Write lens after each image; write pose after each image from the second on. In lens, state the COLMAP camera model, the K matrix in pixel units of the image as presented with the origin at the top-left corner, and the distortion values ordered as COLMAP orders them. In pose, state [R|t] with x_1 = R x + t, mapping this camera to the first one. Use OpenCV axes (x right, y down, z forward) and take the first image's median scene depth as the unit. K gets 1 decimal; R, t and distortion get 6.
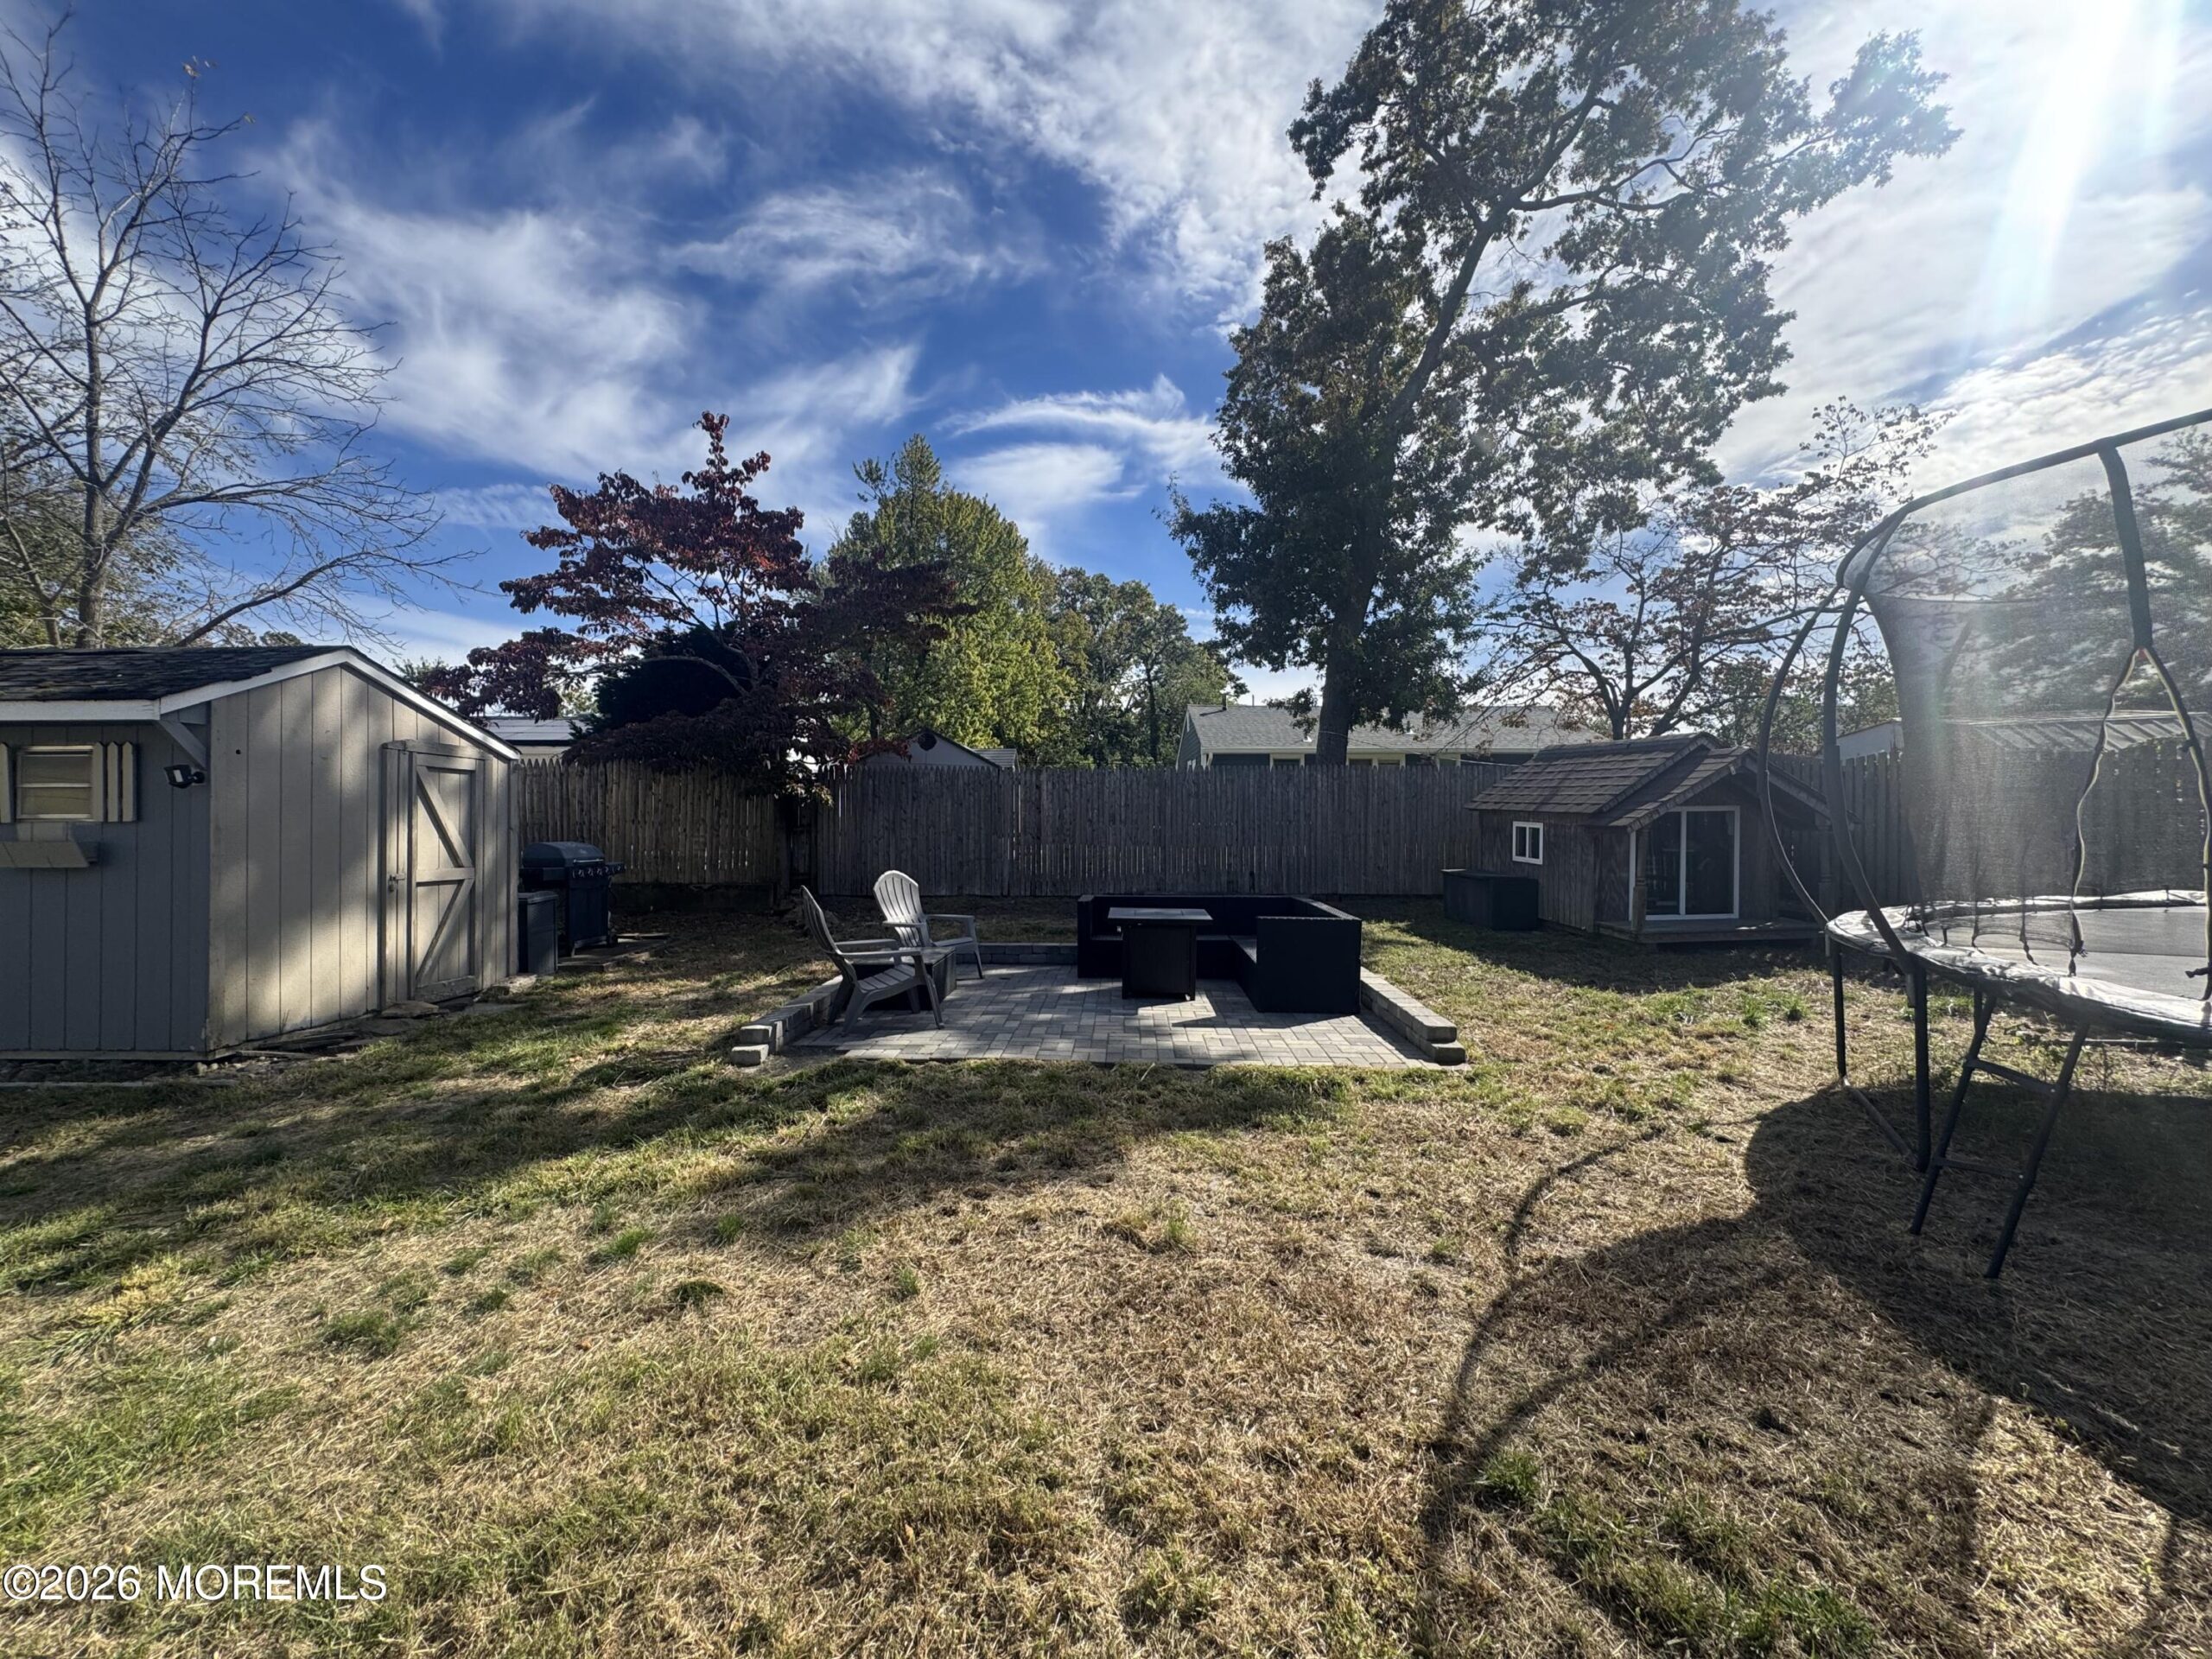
lens RADIAL K [[876.9, 0, 1106.0], [0, 876.9, 829.5], [0, 0, 1]] dist [-0.001756, -0.000055]
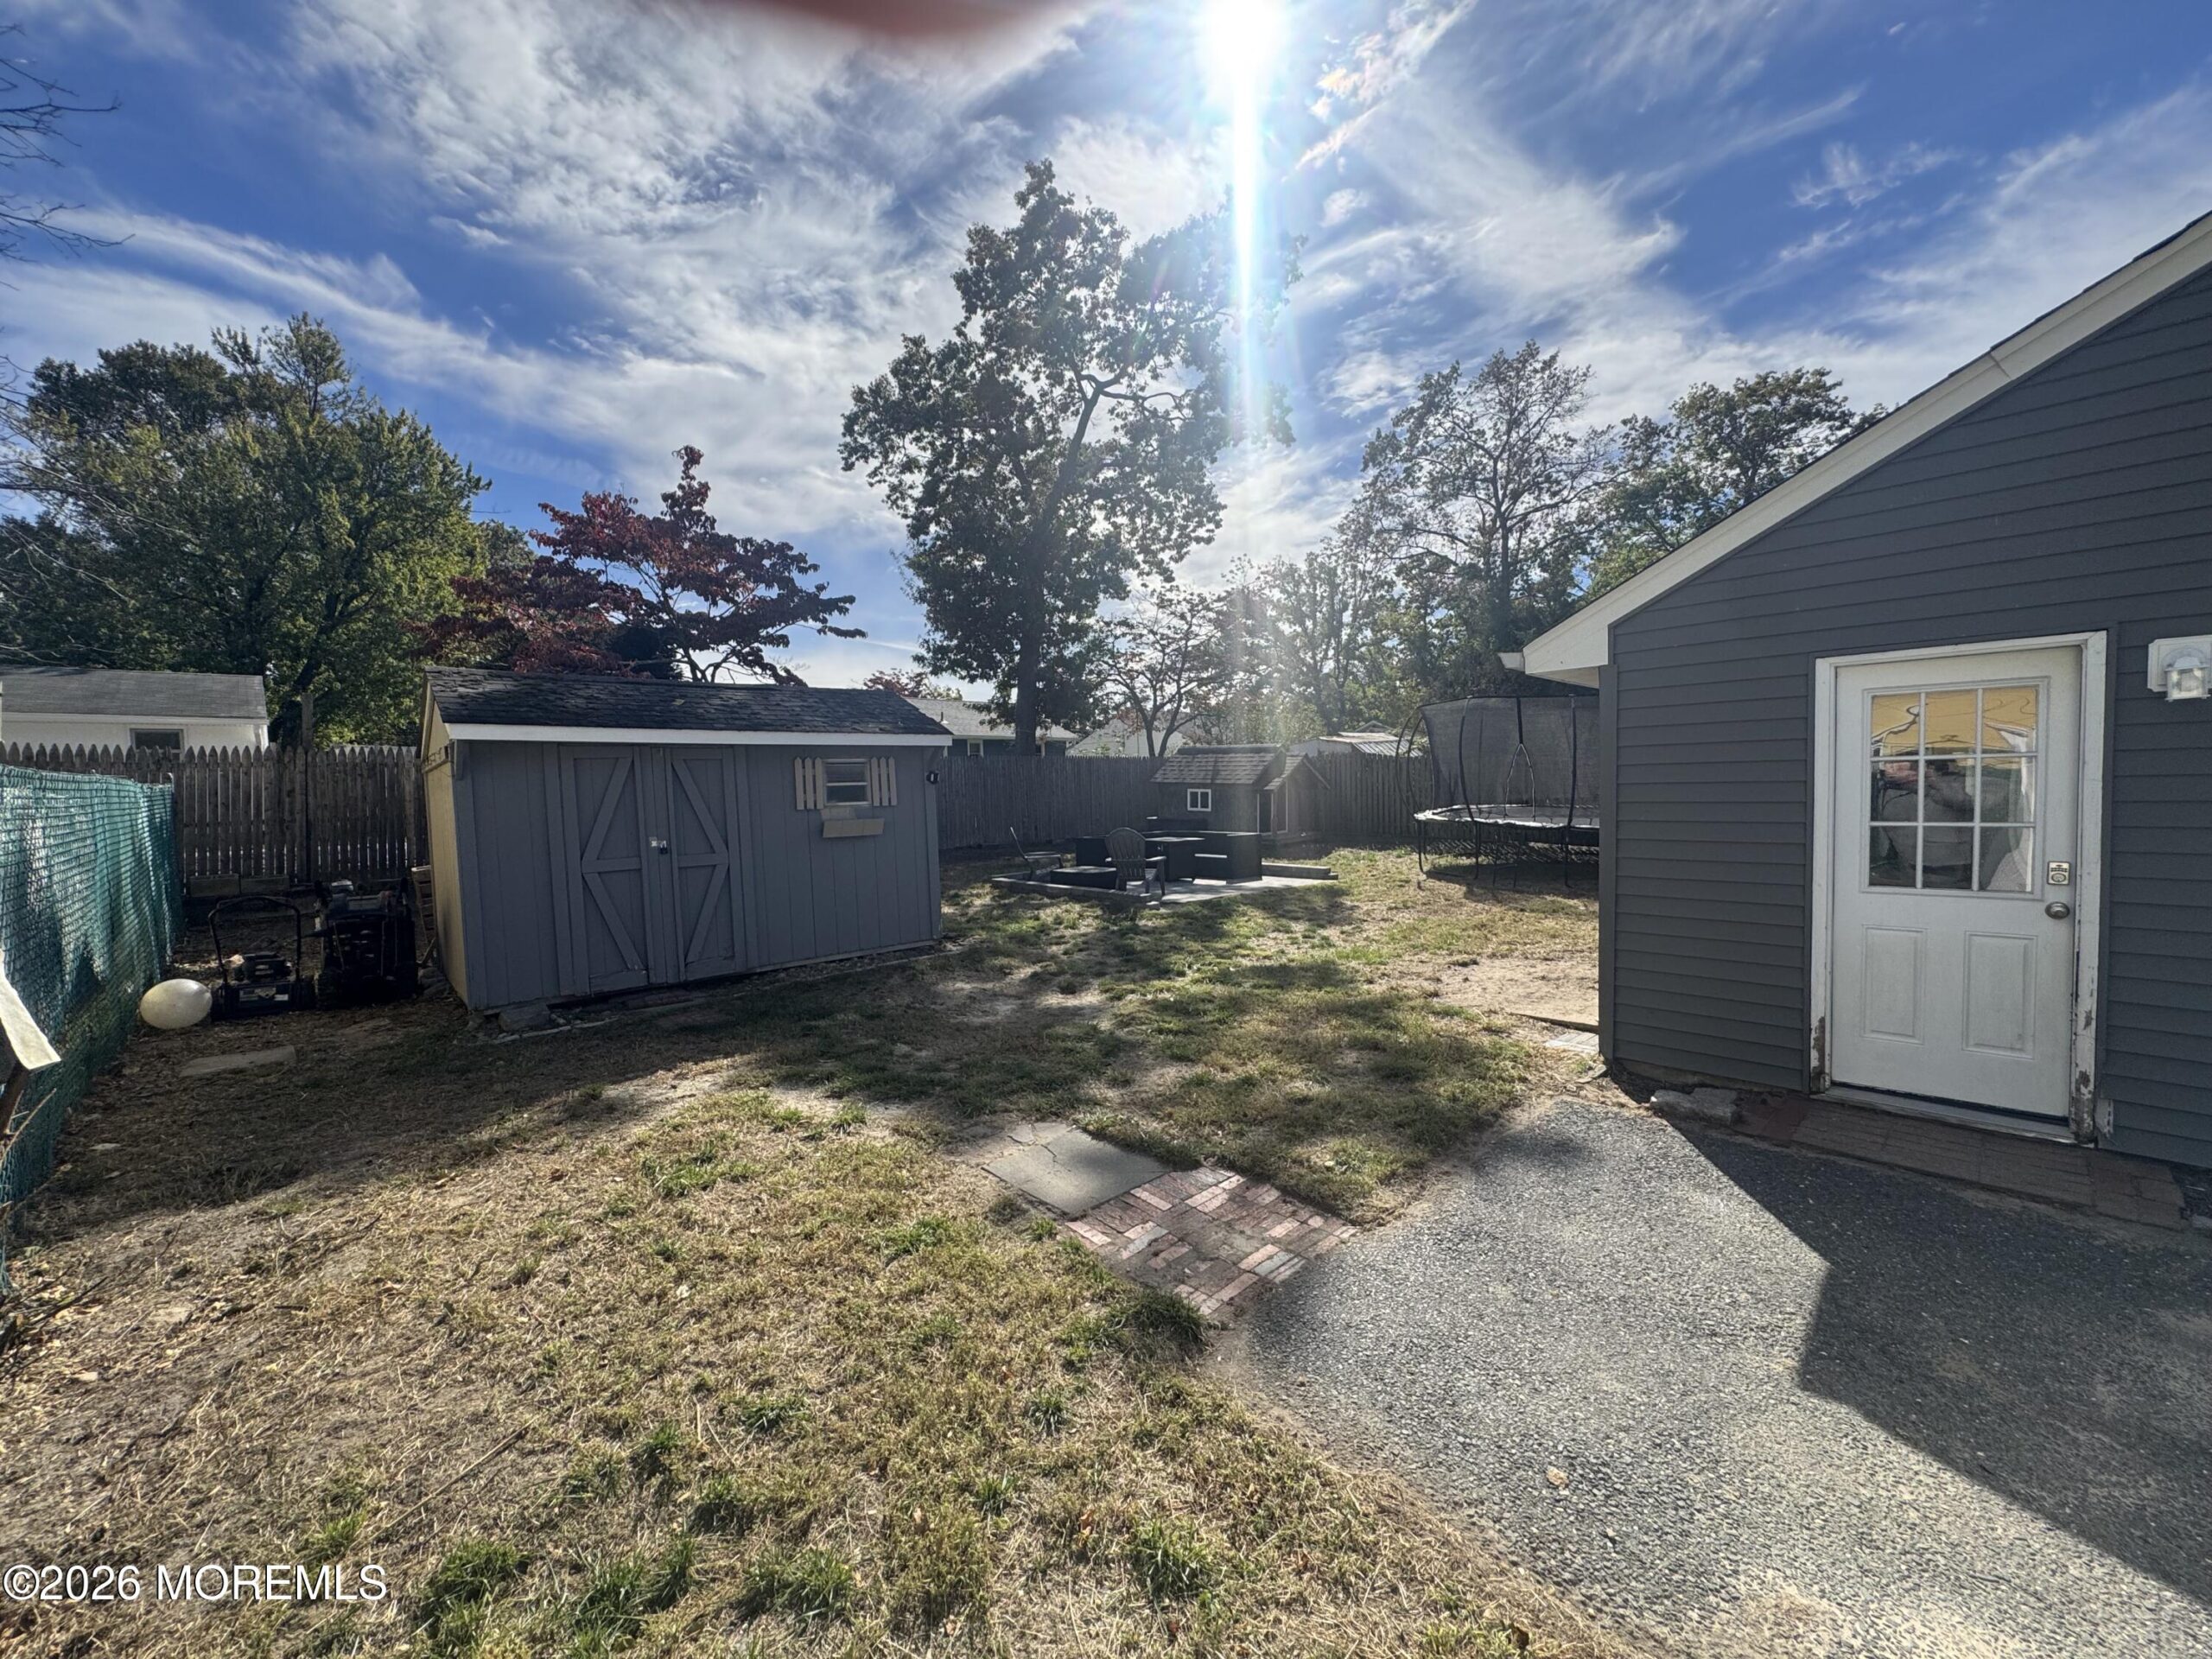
lens RADIAL K [[888.8, 0, 1098.4], [0, 888.8, 815.0], [0, 0, 1]] dist [0.003063, 0.000454]
pose [[0.735956, -0.041661, 0.675747, -0.609250], [0.031299, 0.999131, 0.027510, -0.007549], [-0.676306, 0.000904, 0.736620, -0.151467]]
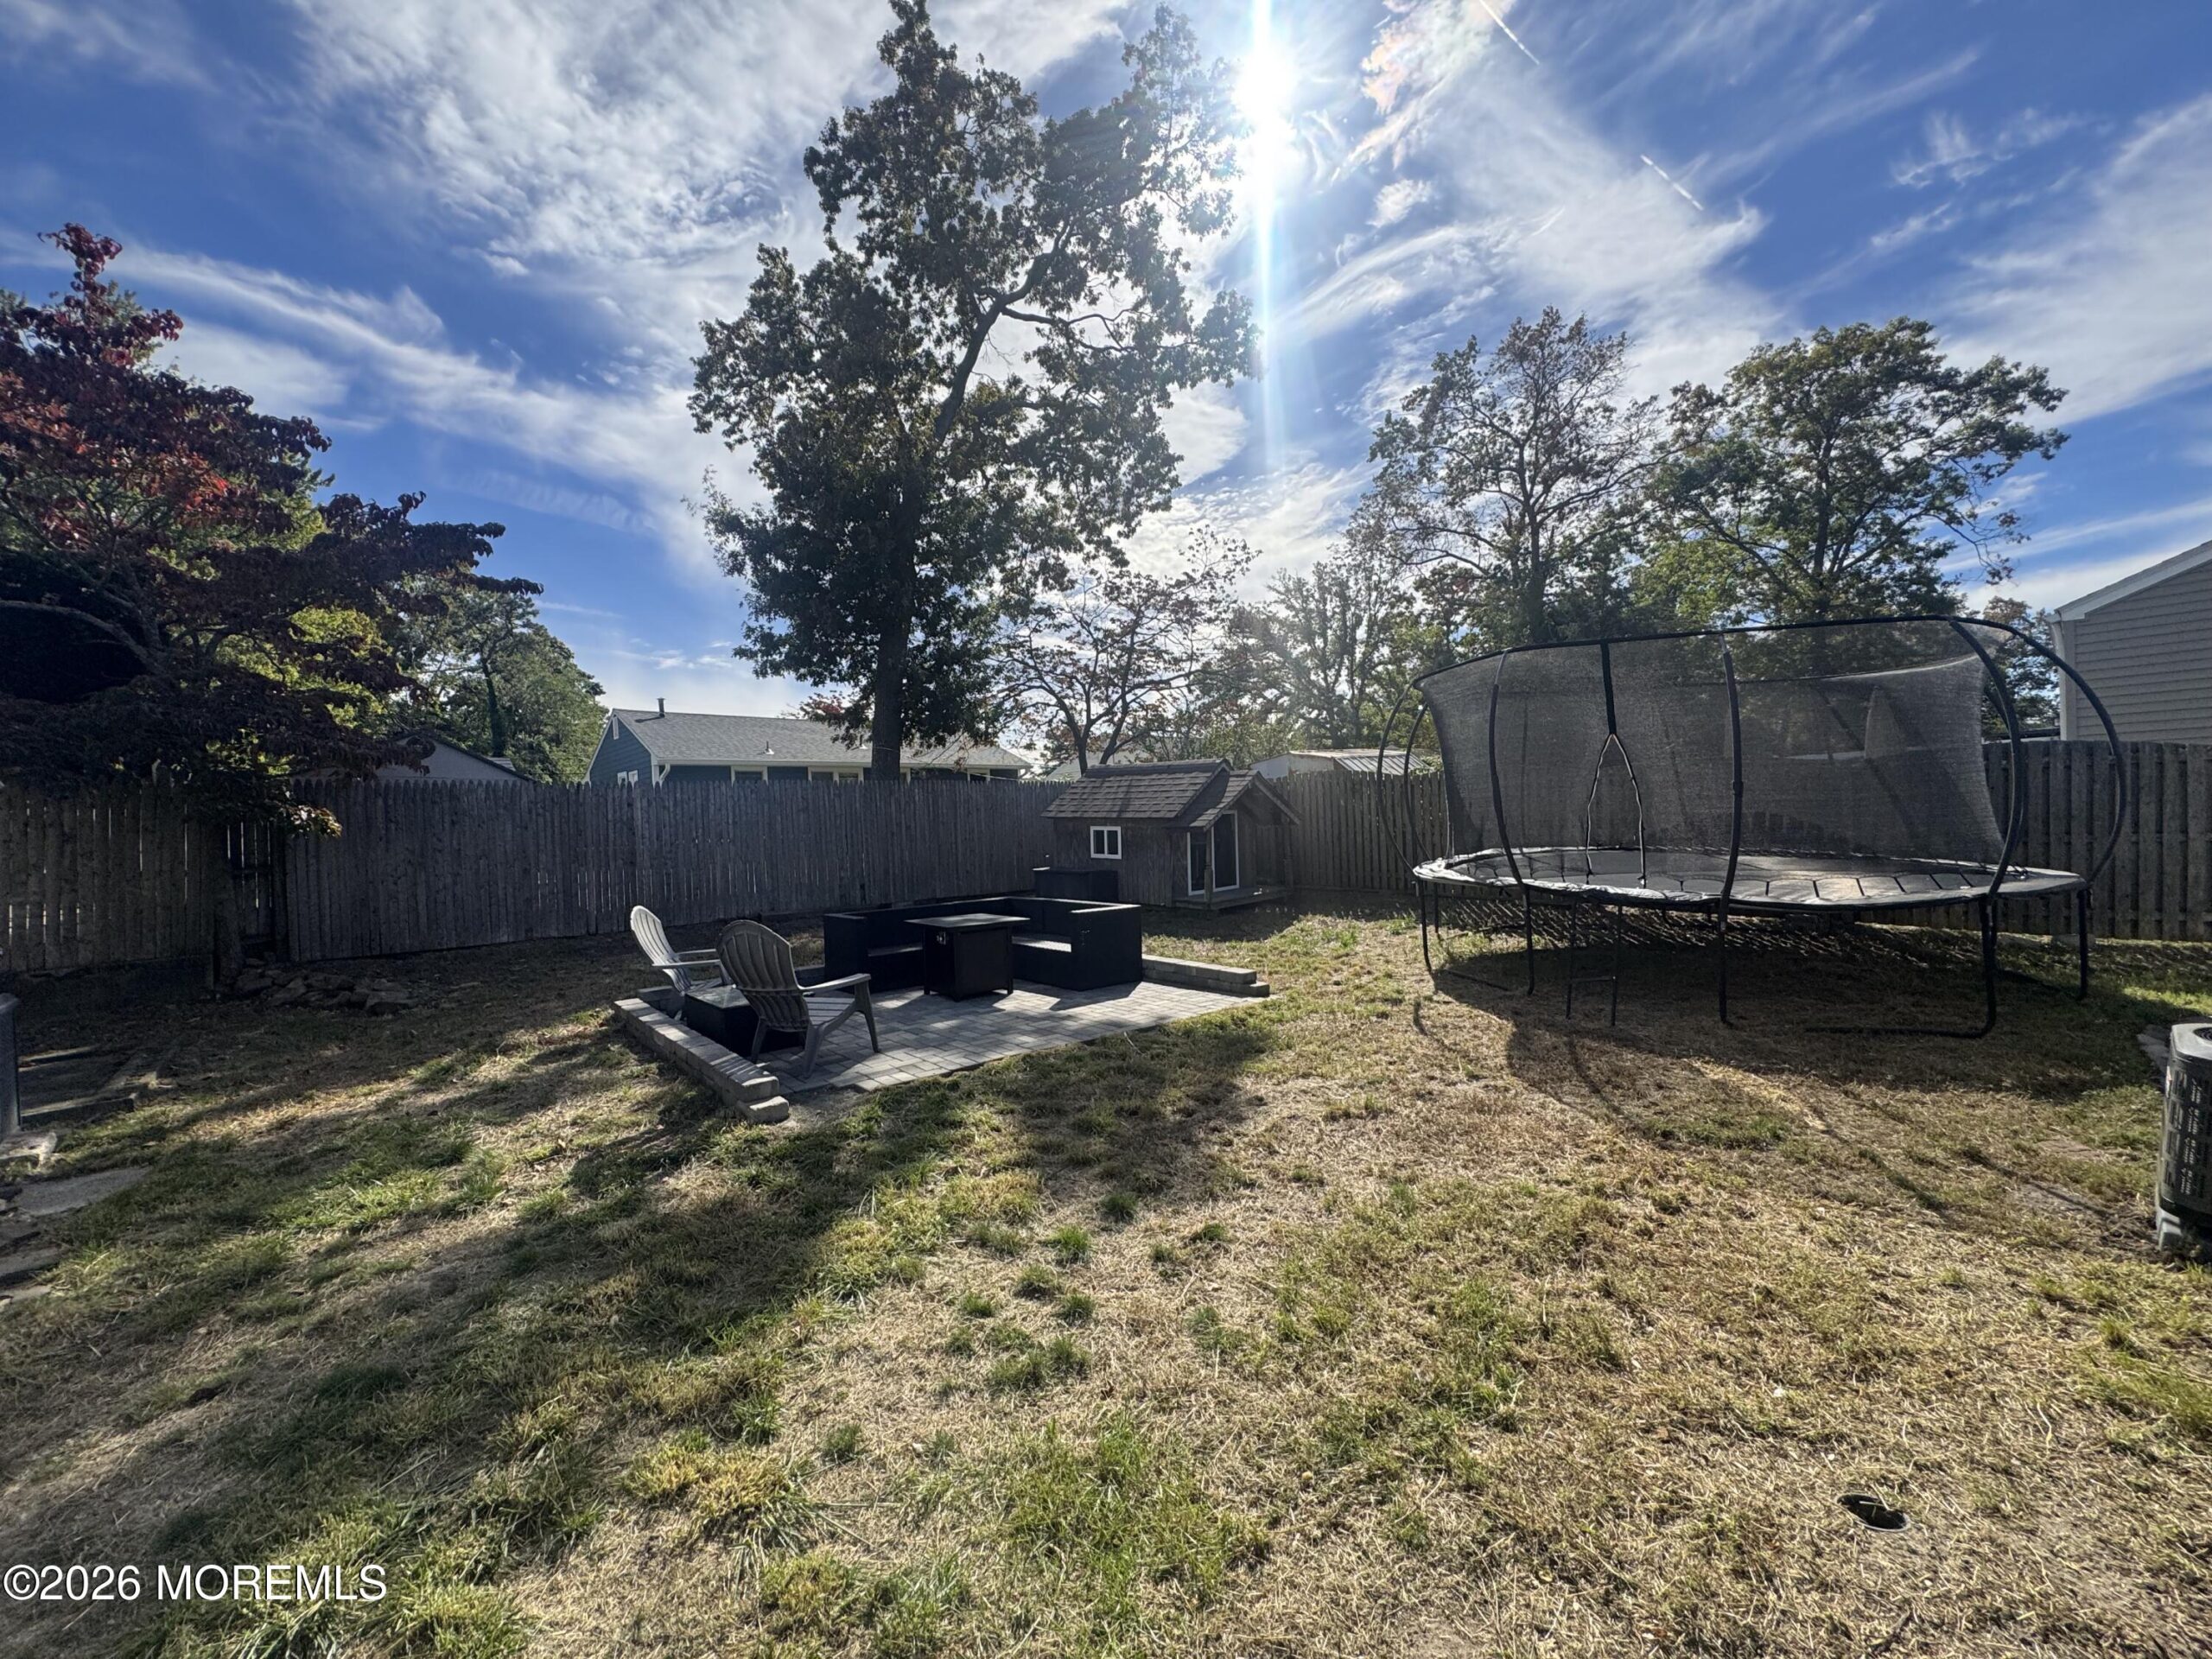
lens RADIAL K [[880.0, 0, 1106.0], [0, 880.0, 829.5], [0, 0, 1]] dist [-0.017079, -0.000126]
pose [[0.753639, -0.033300, 0.656445, -0.223061], [0.042663, 0.999088, 0.001702, -0.003702], [-0.655903, 0.026723, 0.754372, 0.032705]]
